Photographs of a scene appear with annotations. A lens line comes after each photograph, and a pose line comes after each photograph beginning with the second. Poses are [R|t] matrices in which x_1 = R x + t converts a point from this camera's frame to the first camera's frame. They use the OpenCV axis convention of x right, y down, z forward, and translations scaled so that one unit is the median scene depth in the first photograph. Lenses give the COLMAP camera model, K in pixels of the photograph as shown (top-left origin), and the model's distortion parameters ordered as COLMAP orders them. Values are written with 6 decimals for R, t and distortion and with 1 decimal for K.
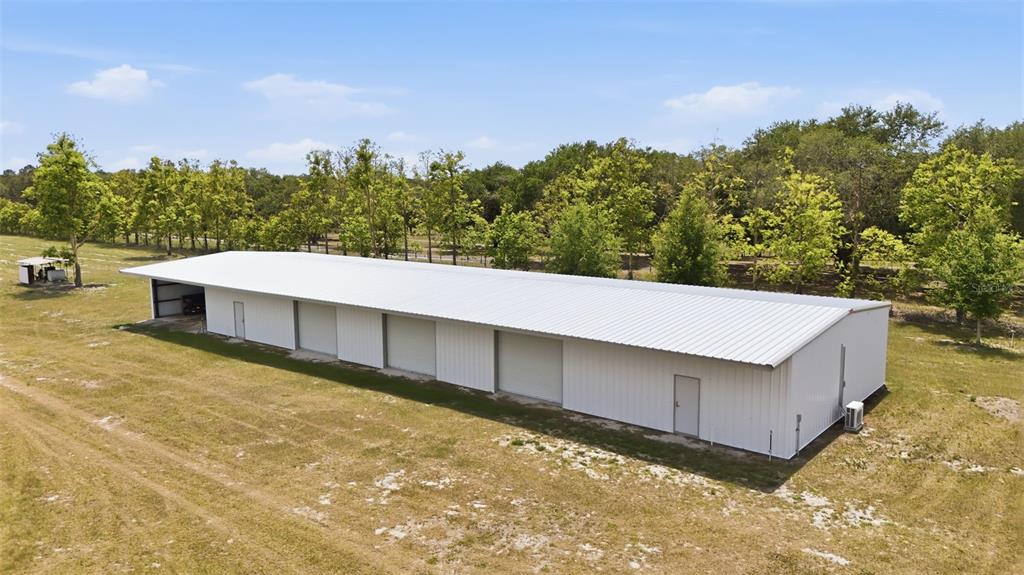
lens RADIAL K [[768.6, 0, 512.5], [0, 768.6, 286.2], [0, 0, 1]] dist [0.030104, -0.003650]
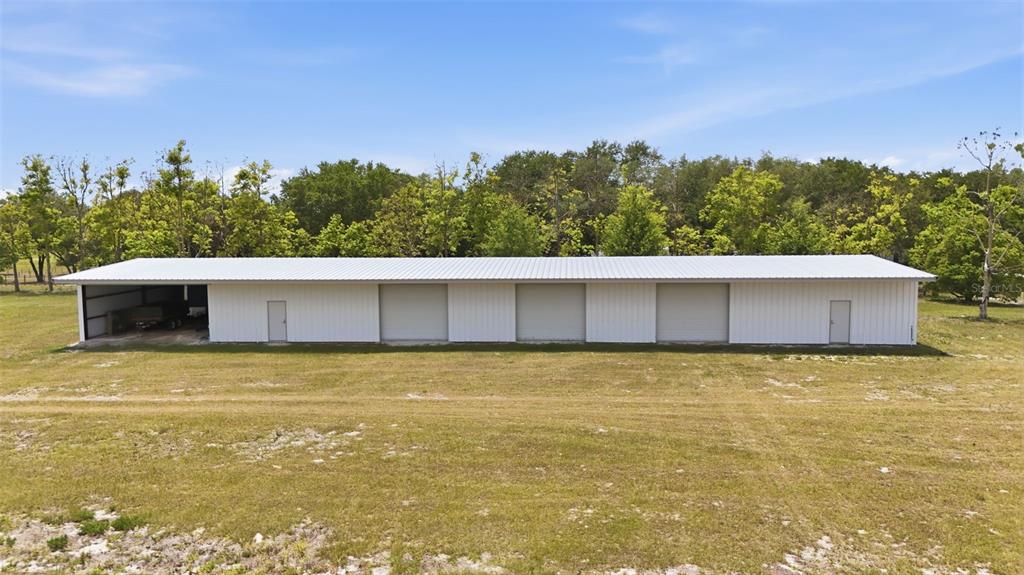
lens RADIAL K [[768.6, 0, 517.7], [0, 768.6, 287.0], [0, 0, 1]] dist [0.030104, -0.003650]
pose [[0.816246, -0.047675, 0.575734, -0.550721], [0.078595, 0.996487, -0.028912, 0.044851], [-0.572333, 0.068849, 0.817126, 0.094573]]
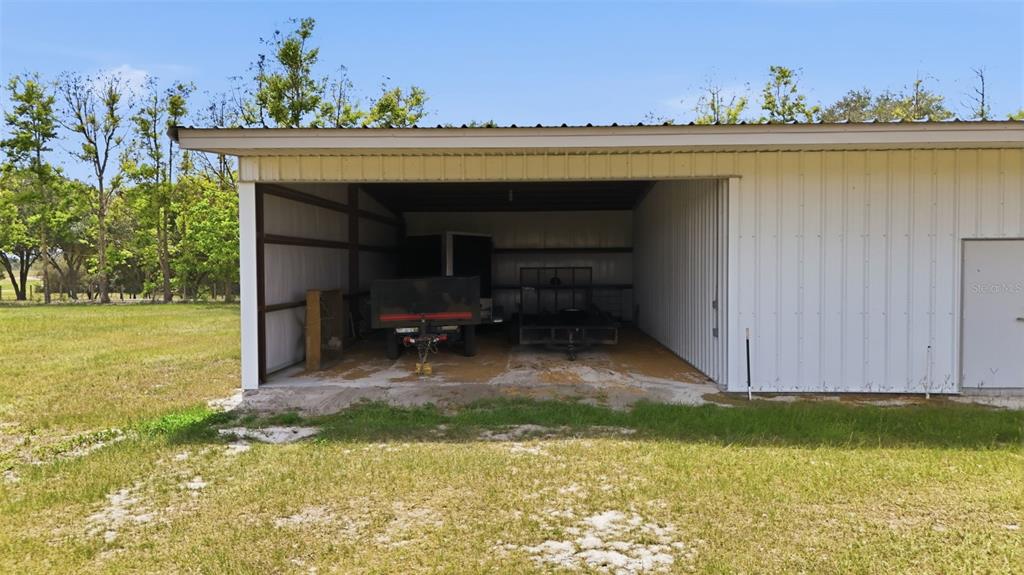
lens RADIAL K [[768.6, 0, 507.9], [0, 768.6, 286.1], [0, 0, 1]] dist [0.030104, -0.003650]
pose [[0.803491, -0.010438, 0.595226, -0.530249], [0.077606, 0.993151, -0.087343, 0.038307], [-0.590237, 0.116372, 0.798798, 0.777384]]
